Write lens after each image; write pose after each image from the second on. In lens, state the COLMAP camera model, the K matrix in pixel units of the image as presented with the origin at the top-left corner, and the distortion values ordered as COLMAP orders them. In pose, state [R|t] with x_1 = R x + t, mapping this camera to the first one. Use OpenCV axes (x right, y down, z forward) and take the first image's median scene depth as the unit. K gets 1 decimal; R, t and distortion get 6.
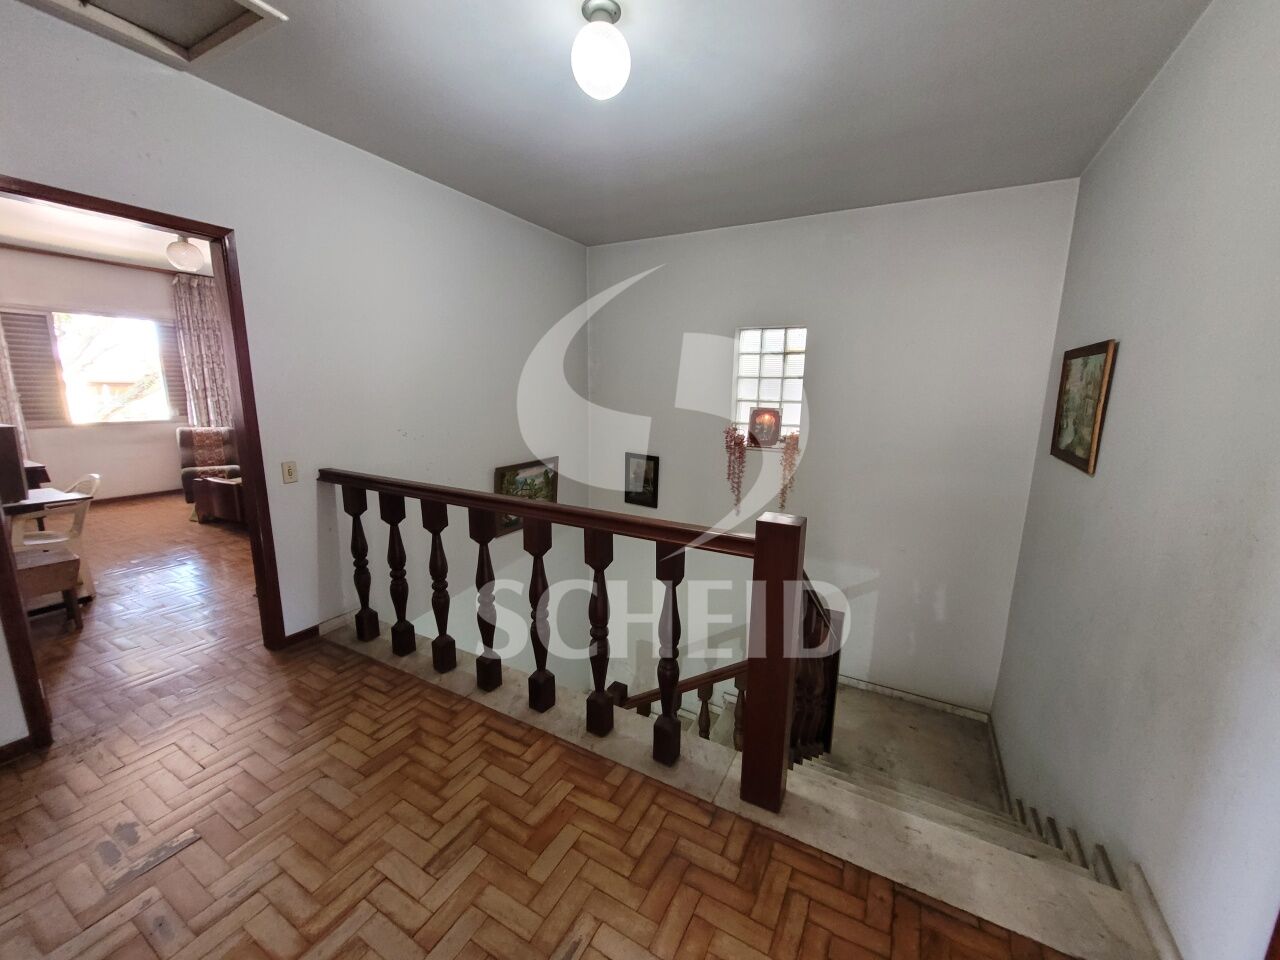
lens RADIAL K [[498.4, 0, 644.0], [0, 498.4, 482.1], [0, 0, 1]] dist [-0.001806, -0.000314]
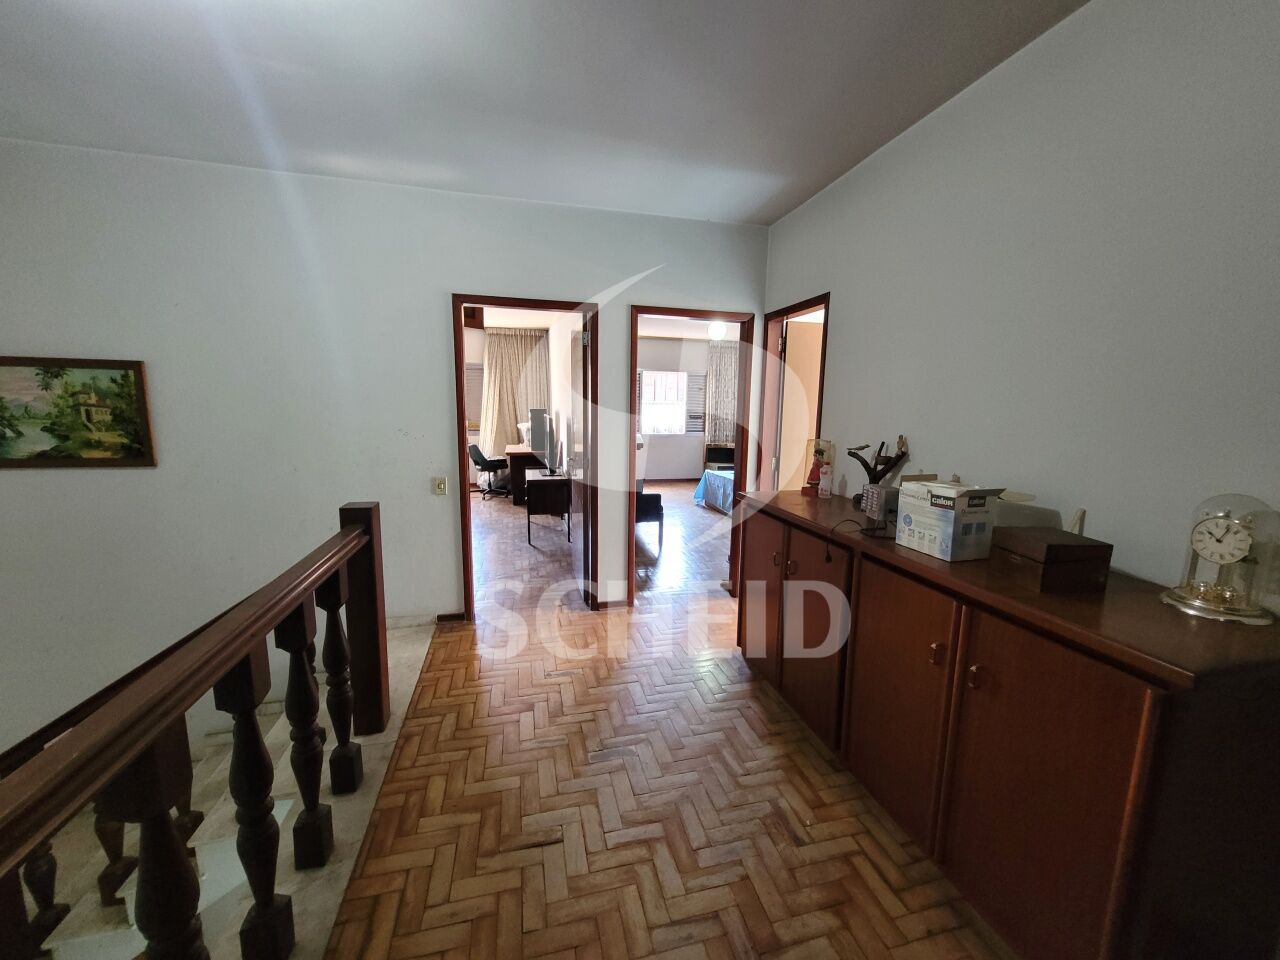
lens RADIAL K [[498.4, 0, 644.0], [0, 498.4, 482.1], [0, 0, 1]] dist [-0.001806, -0.000314]
pose [[-0.682218, -0.132981, 0.718954, -1.209864], [0.117966, 0.950418, 0.287732, -0.279985], [-0.721570, 0.281108, -0.632705, 1.288429]]
